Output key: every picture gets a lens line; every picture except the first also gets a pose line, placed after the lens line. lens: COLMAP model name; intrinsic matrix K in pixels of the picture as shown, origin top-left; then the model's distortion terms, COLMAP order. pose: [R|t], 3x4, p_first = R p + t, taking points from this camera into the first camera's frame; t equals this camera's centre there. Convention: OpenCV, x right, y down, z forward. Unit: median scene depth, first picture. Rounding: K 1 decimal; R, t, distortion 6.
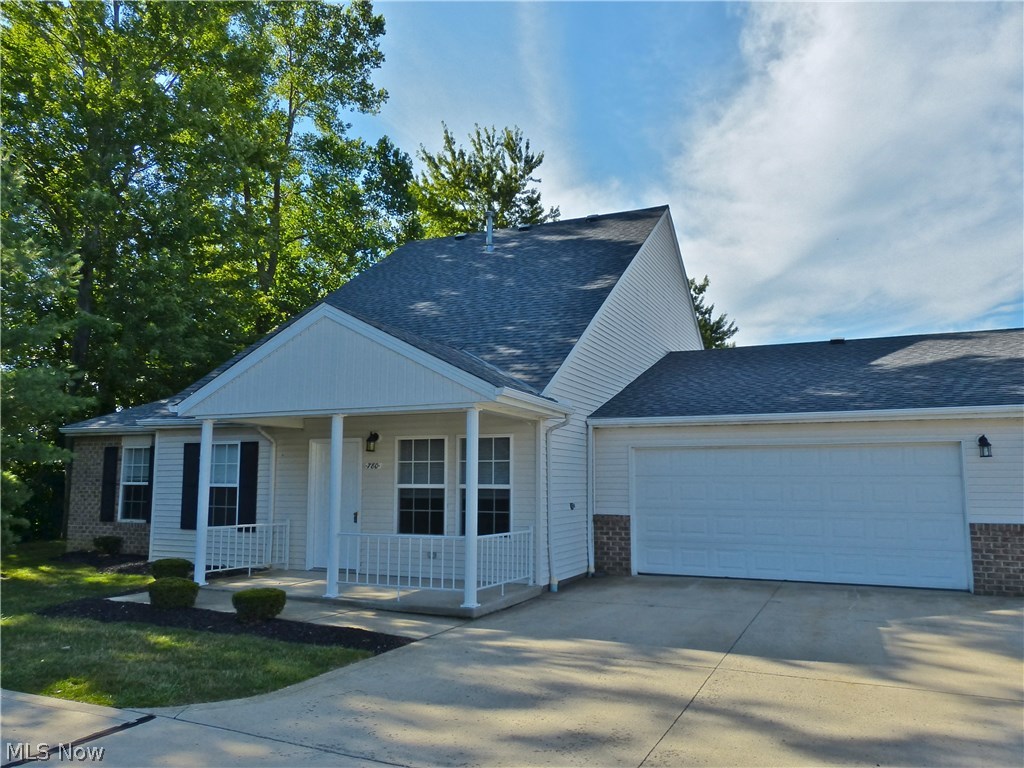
lens RADIAL K [[753.4, 0, 512.0], [0, 753.4, 384.0], [0, 0, 1]] dist [0.000094, 0.001502]
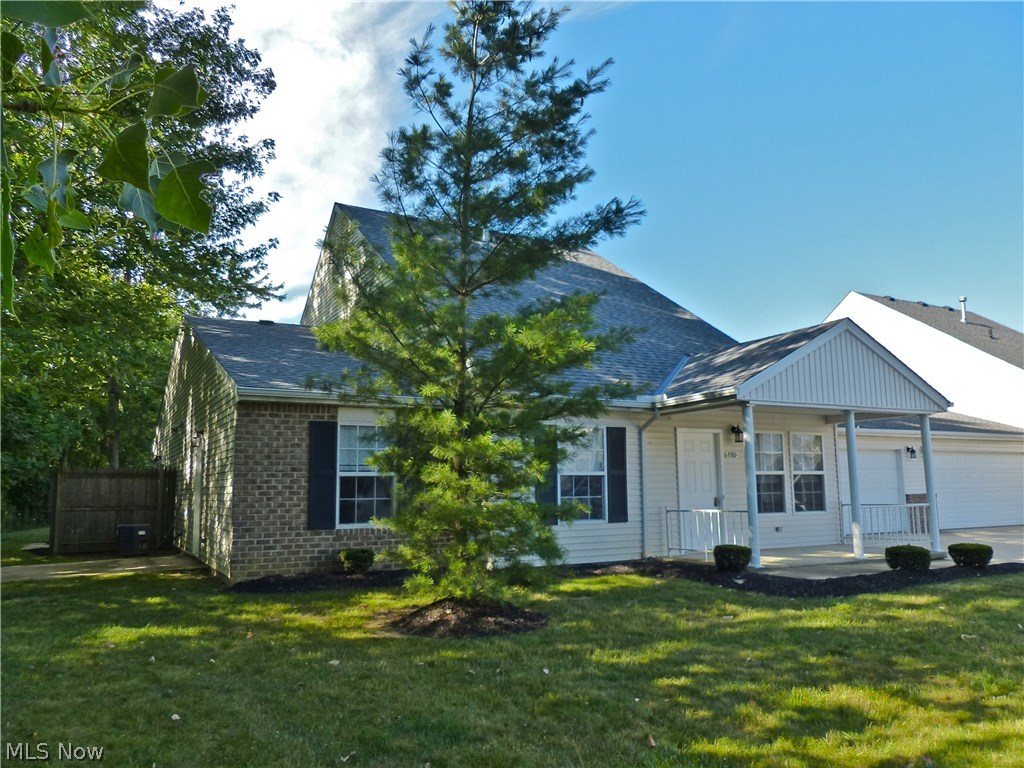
lens RADIAL K [[753.4, 0, 512.0], [0, 753.4, 384.0], [0, 0, 1]] dist [0.000094, 0.001502]
pose [[0.592966, 0.101413, 0.798816, -1.042934], [-0.090540, 0.994143, -0.059003, 0.078639], [-0.800121, -0.037338, 0.598675, 0.473408]]
